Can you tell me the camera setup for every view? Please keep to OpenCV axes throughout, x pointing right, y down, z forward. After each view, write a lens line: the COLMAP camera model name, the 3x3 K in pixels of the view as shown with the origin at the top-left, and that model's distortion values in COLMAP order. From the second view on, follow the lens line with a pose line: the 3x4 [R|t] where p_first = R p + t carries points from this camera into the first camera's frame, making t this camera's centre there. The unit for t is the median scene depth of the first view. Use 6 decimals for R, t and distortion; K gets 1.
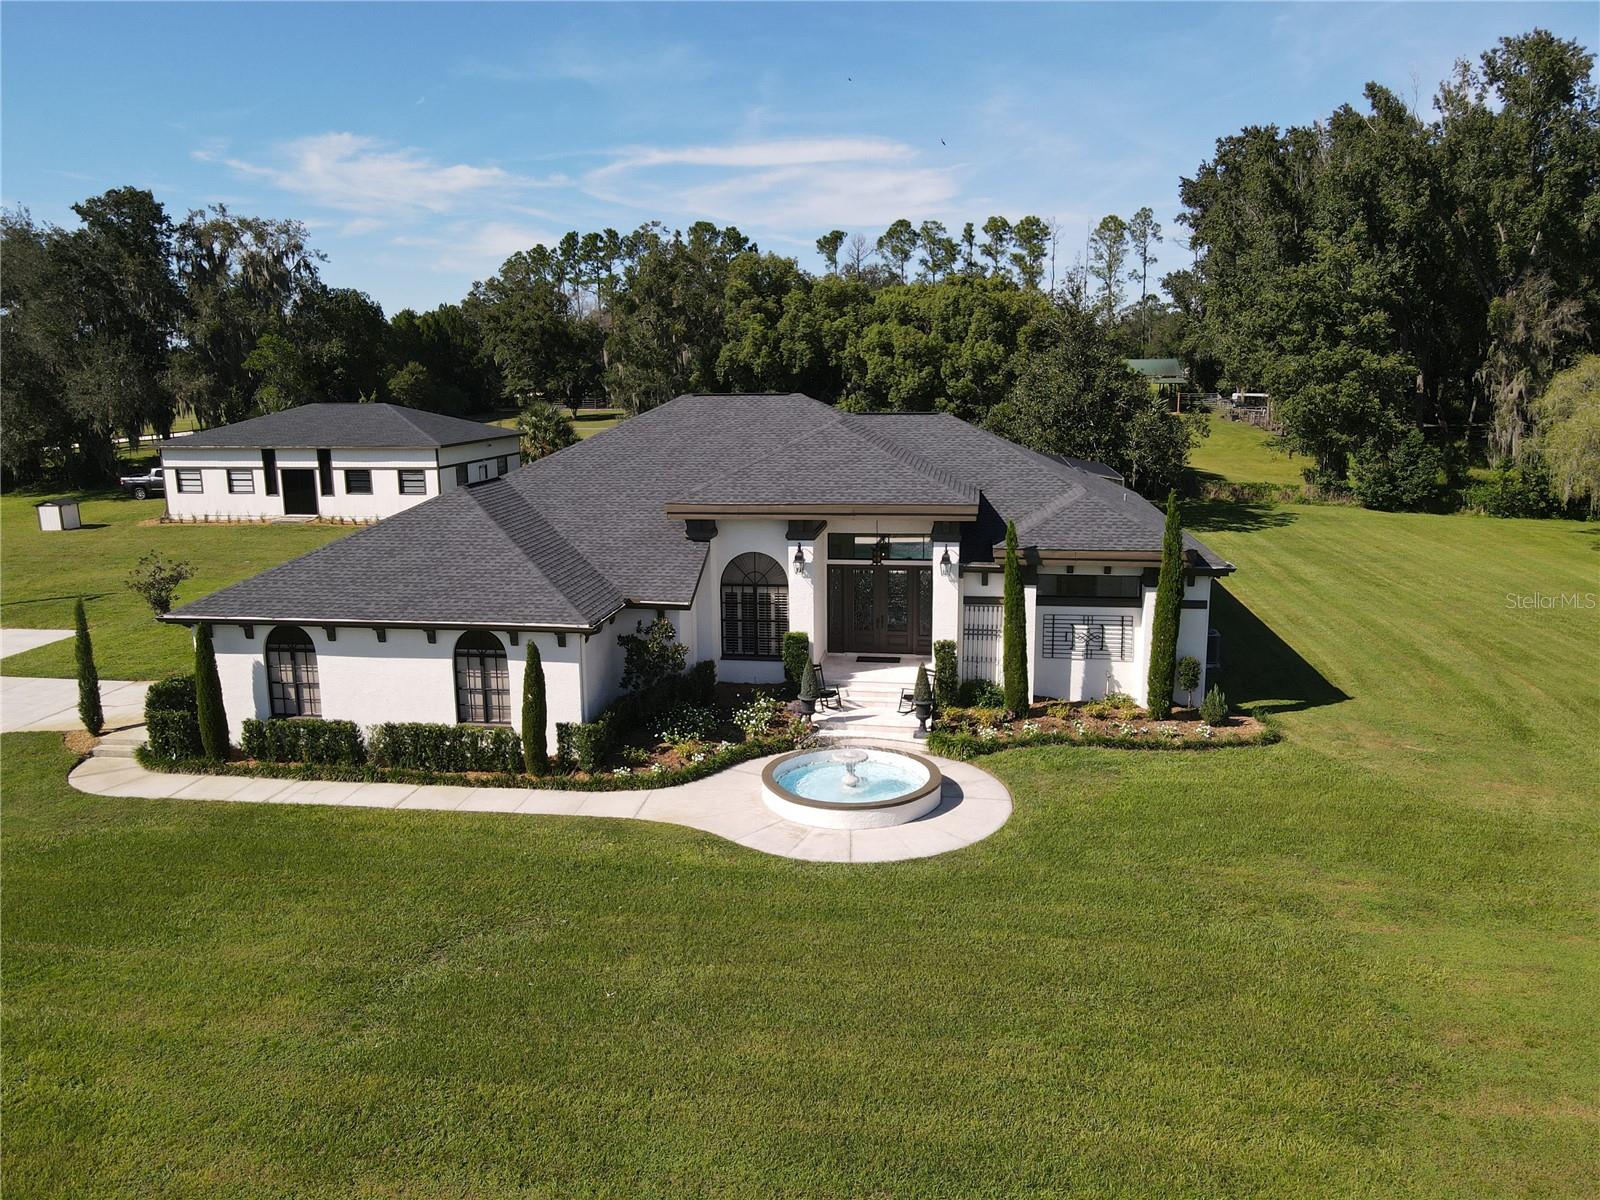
lens RADIAL K [[1180.9, 0, 793.0], [0, 1180.9, 600.5], [0, 0, 1]] dist [-0.013200, 0.048799]
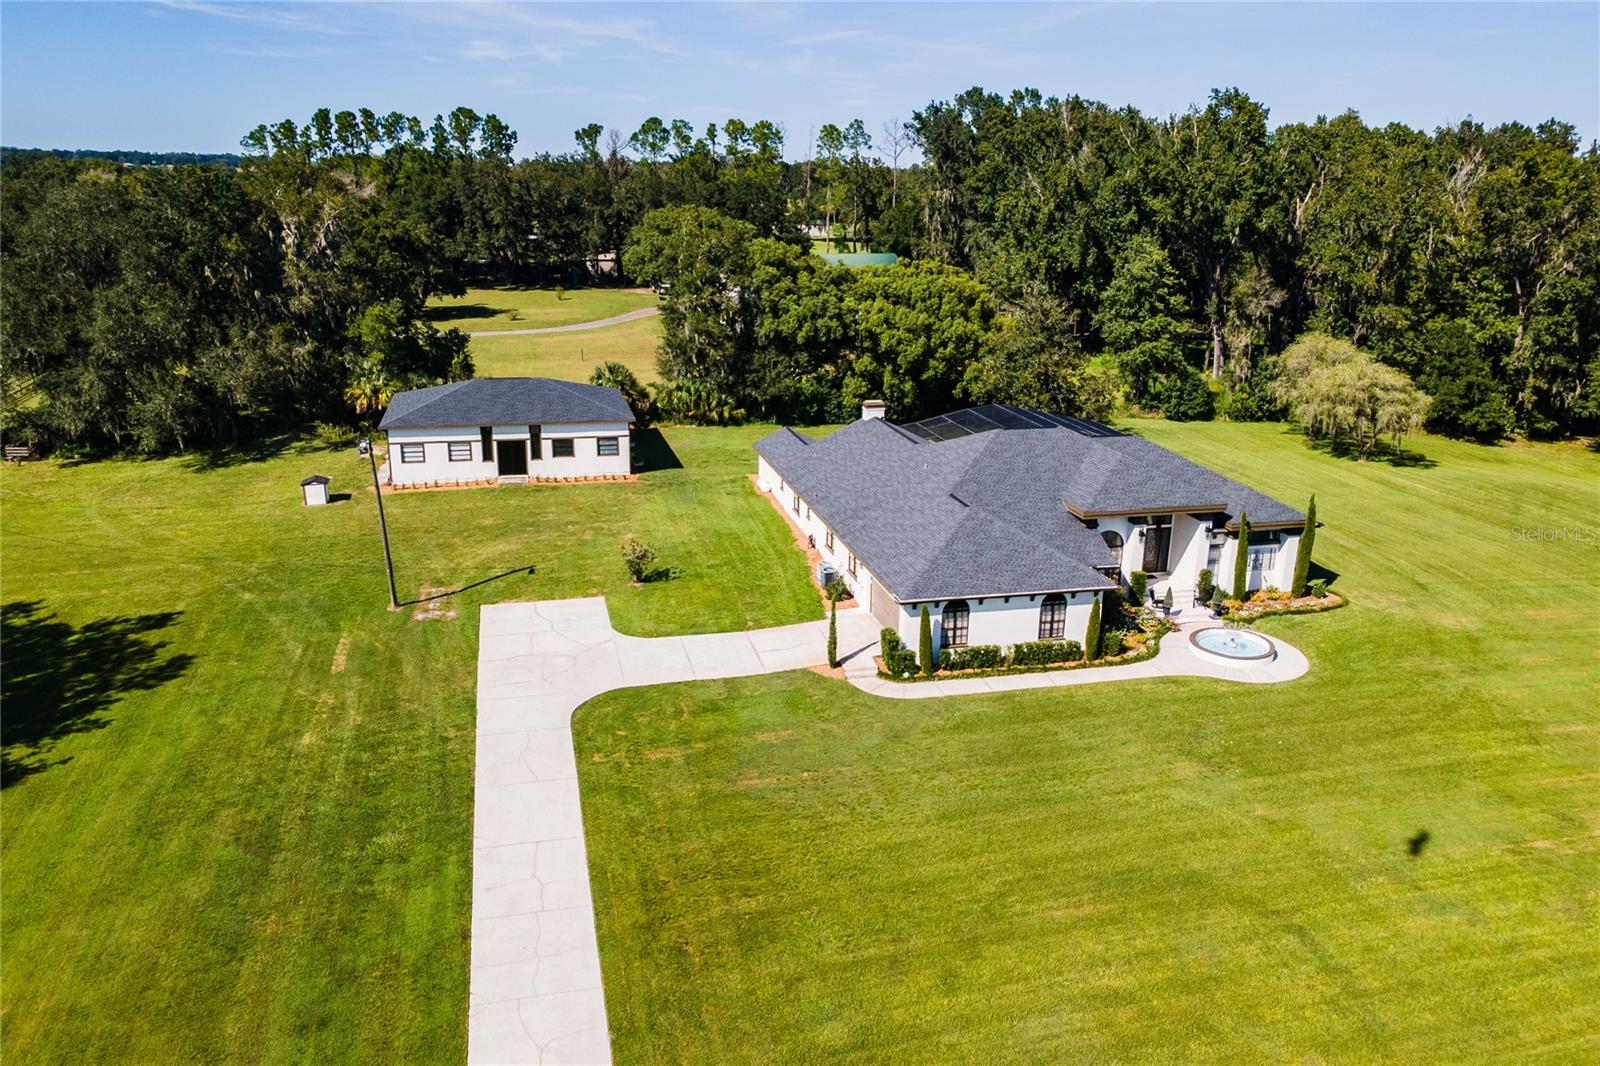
lens RADIAL K [[1172.7, 0, 793.2], [0, 1172.7, 527.6], [0, 0, 1]] dist [0.038747, -0.007346]
pose [[0.925740, -0.084168, 0.368675, -0.616969], [0.047638, 0.993106, 0.107105, -0.139966], [-0.375148, -0.081588, 0.923367, -0.289280]]
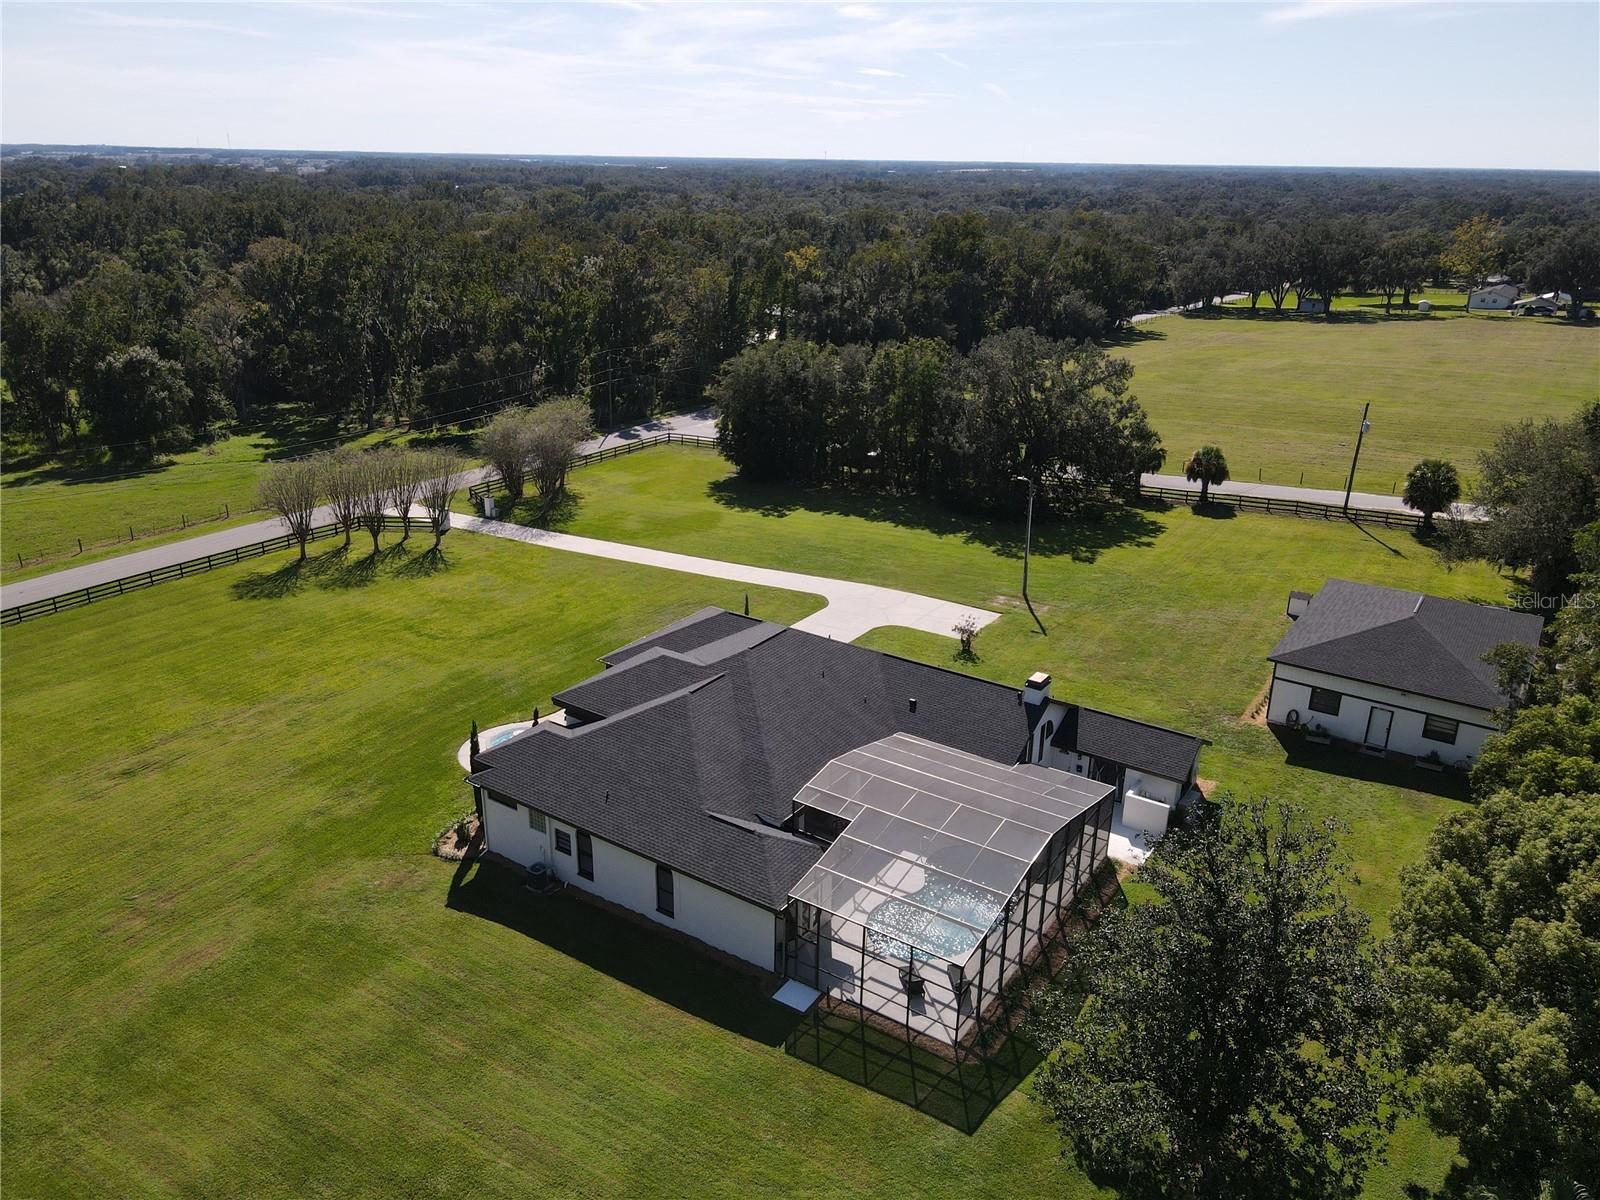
lens RADIAL K [[1161.3, 0, 799.3], [0, 1161.3, 667.8], [0, 0, 1]] dist [0.006756, 0.002900]
pose [[-0.431523, 0.370328, -0.822584, 0.746633], [-0.184563, 0.856321, 0.482338, -0.544753], [0.883020, 0.359959, -0.301173, 0.923123]]
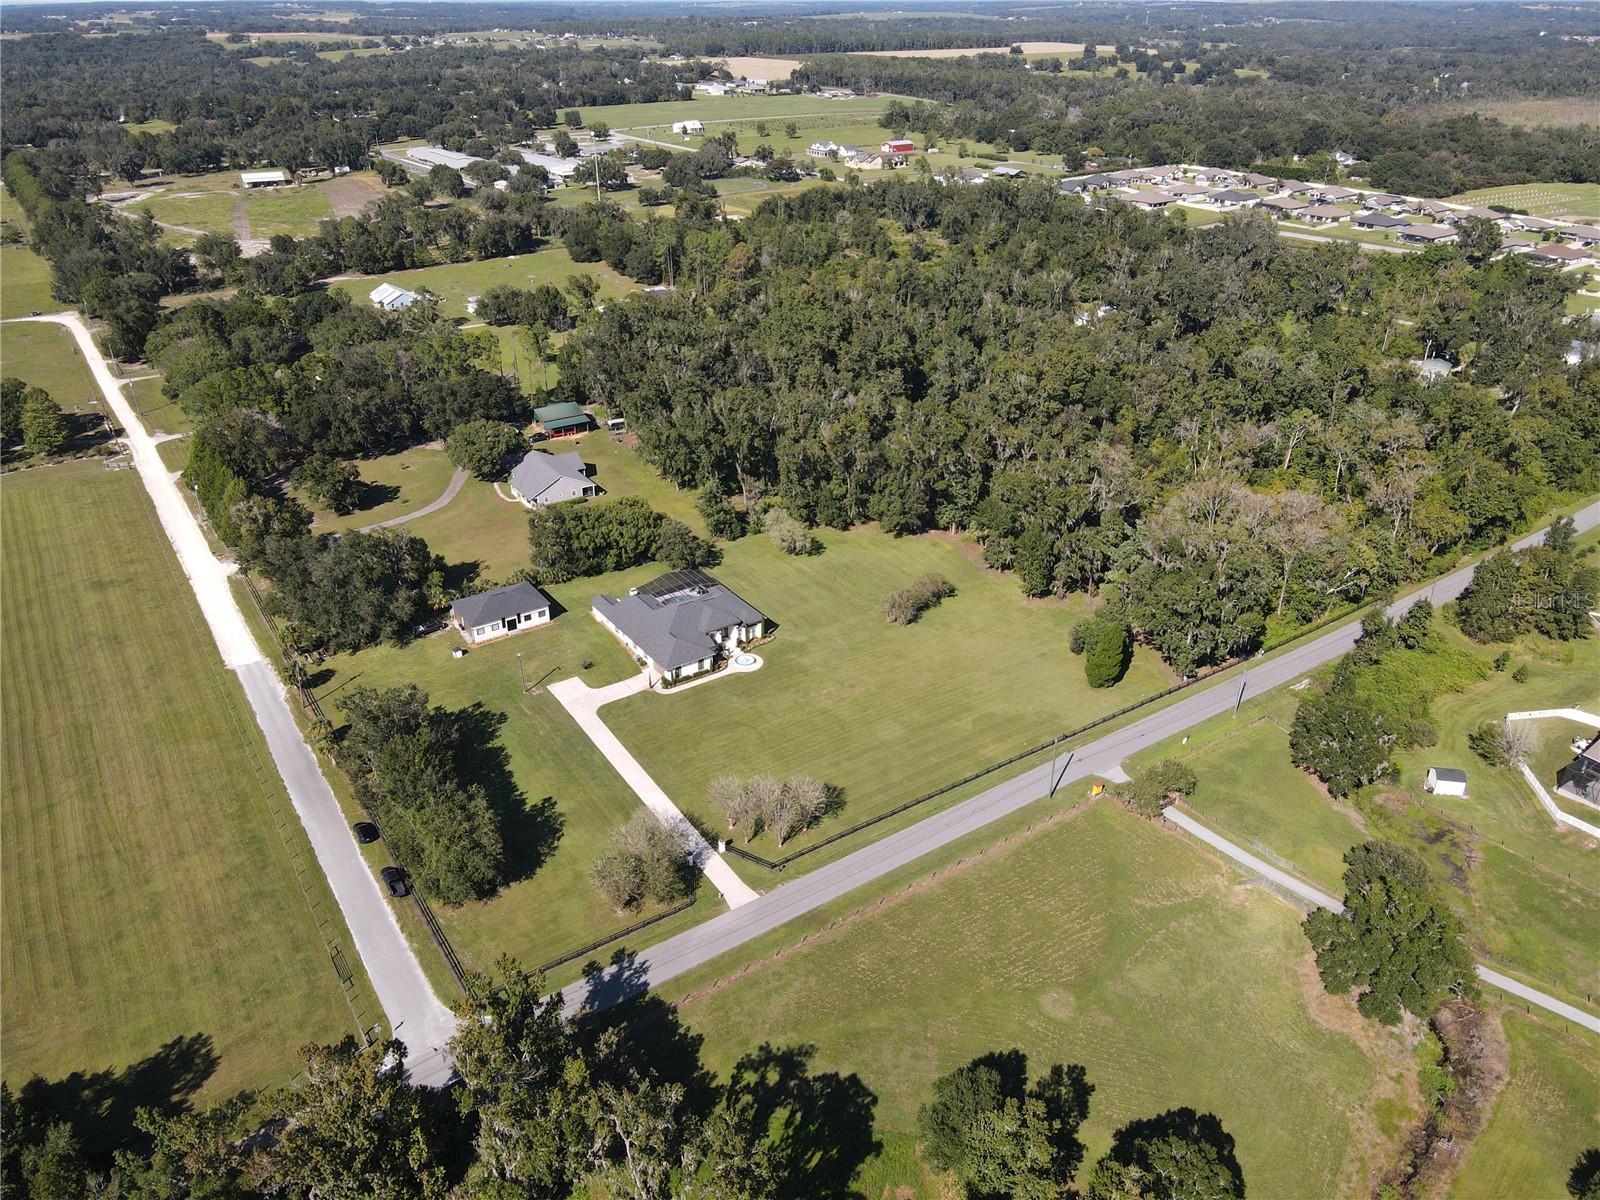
lens RADIAL K [[1169.1, 0, 790.1], [0, 1169.1, 605.6], [0, 0, 1]] dist [0.000563, 0.039168]
pose [[0.740417, -0.308415, 0.597213, -1.962482], [0.128141, 0.936987, 0.325016, -1.241210], [-0.659821, -0.164120, 0.733281, -2.275617]]
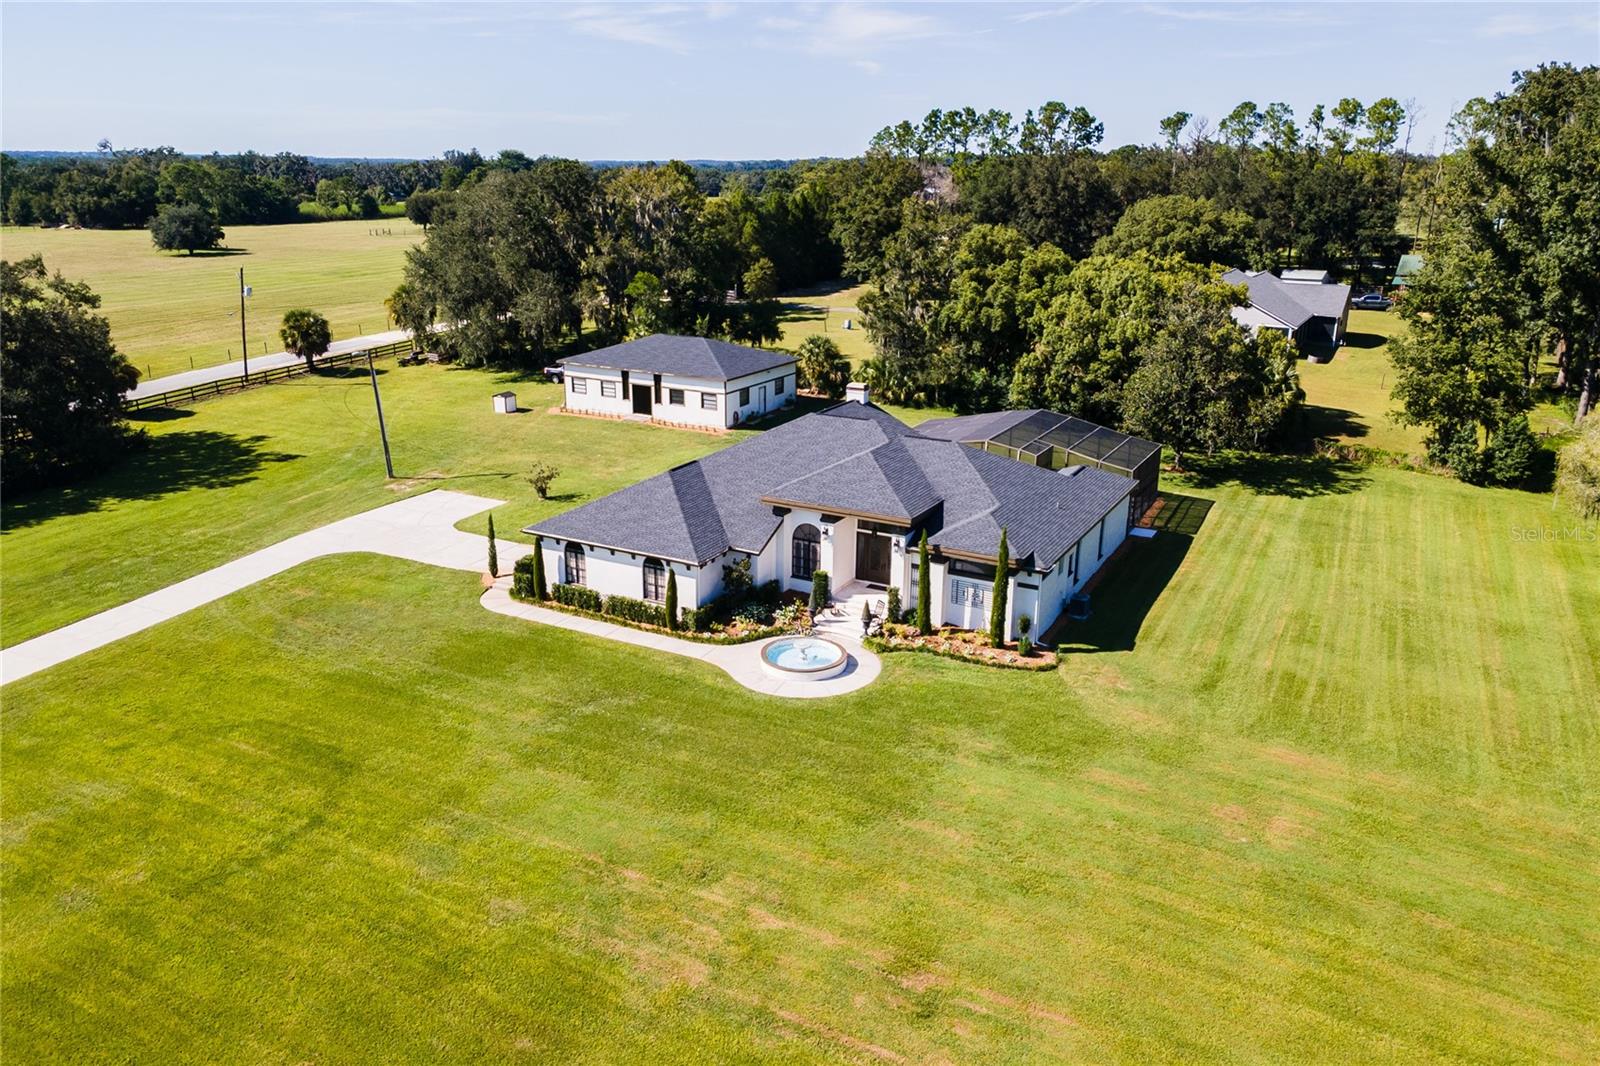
lens RADIAL K [[1187.3, 0, 792.8], [0, 1187.3, 532.8], [0, 0, 1]] dist [0.035567, -0.003767]
pose [[0.938703, 0.121126, -0.322747, 0.277767], [-0.084957, 0.988646, 0.123939, -0.130067], [0.334095, -0.088922, 0.938336, -0.382335]]
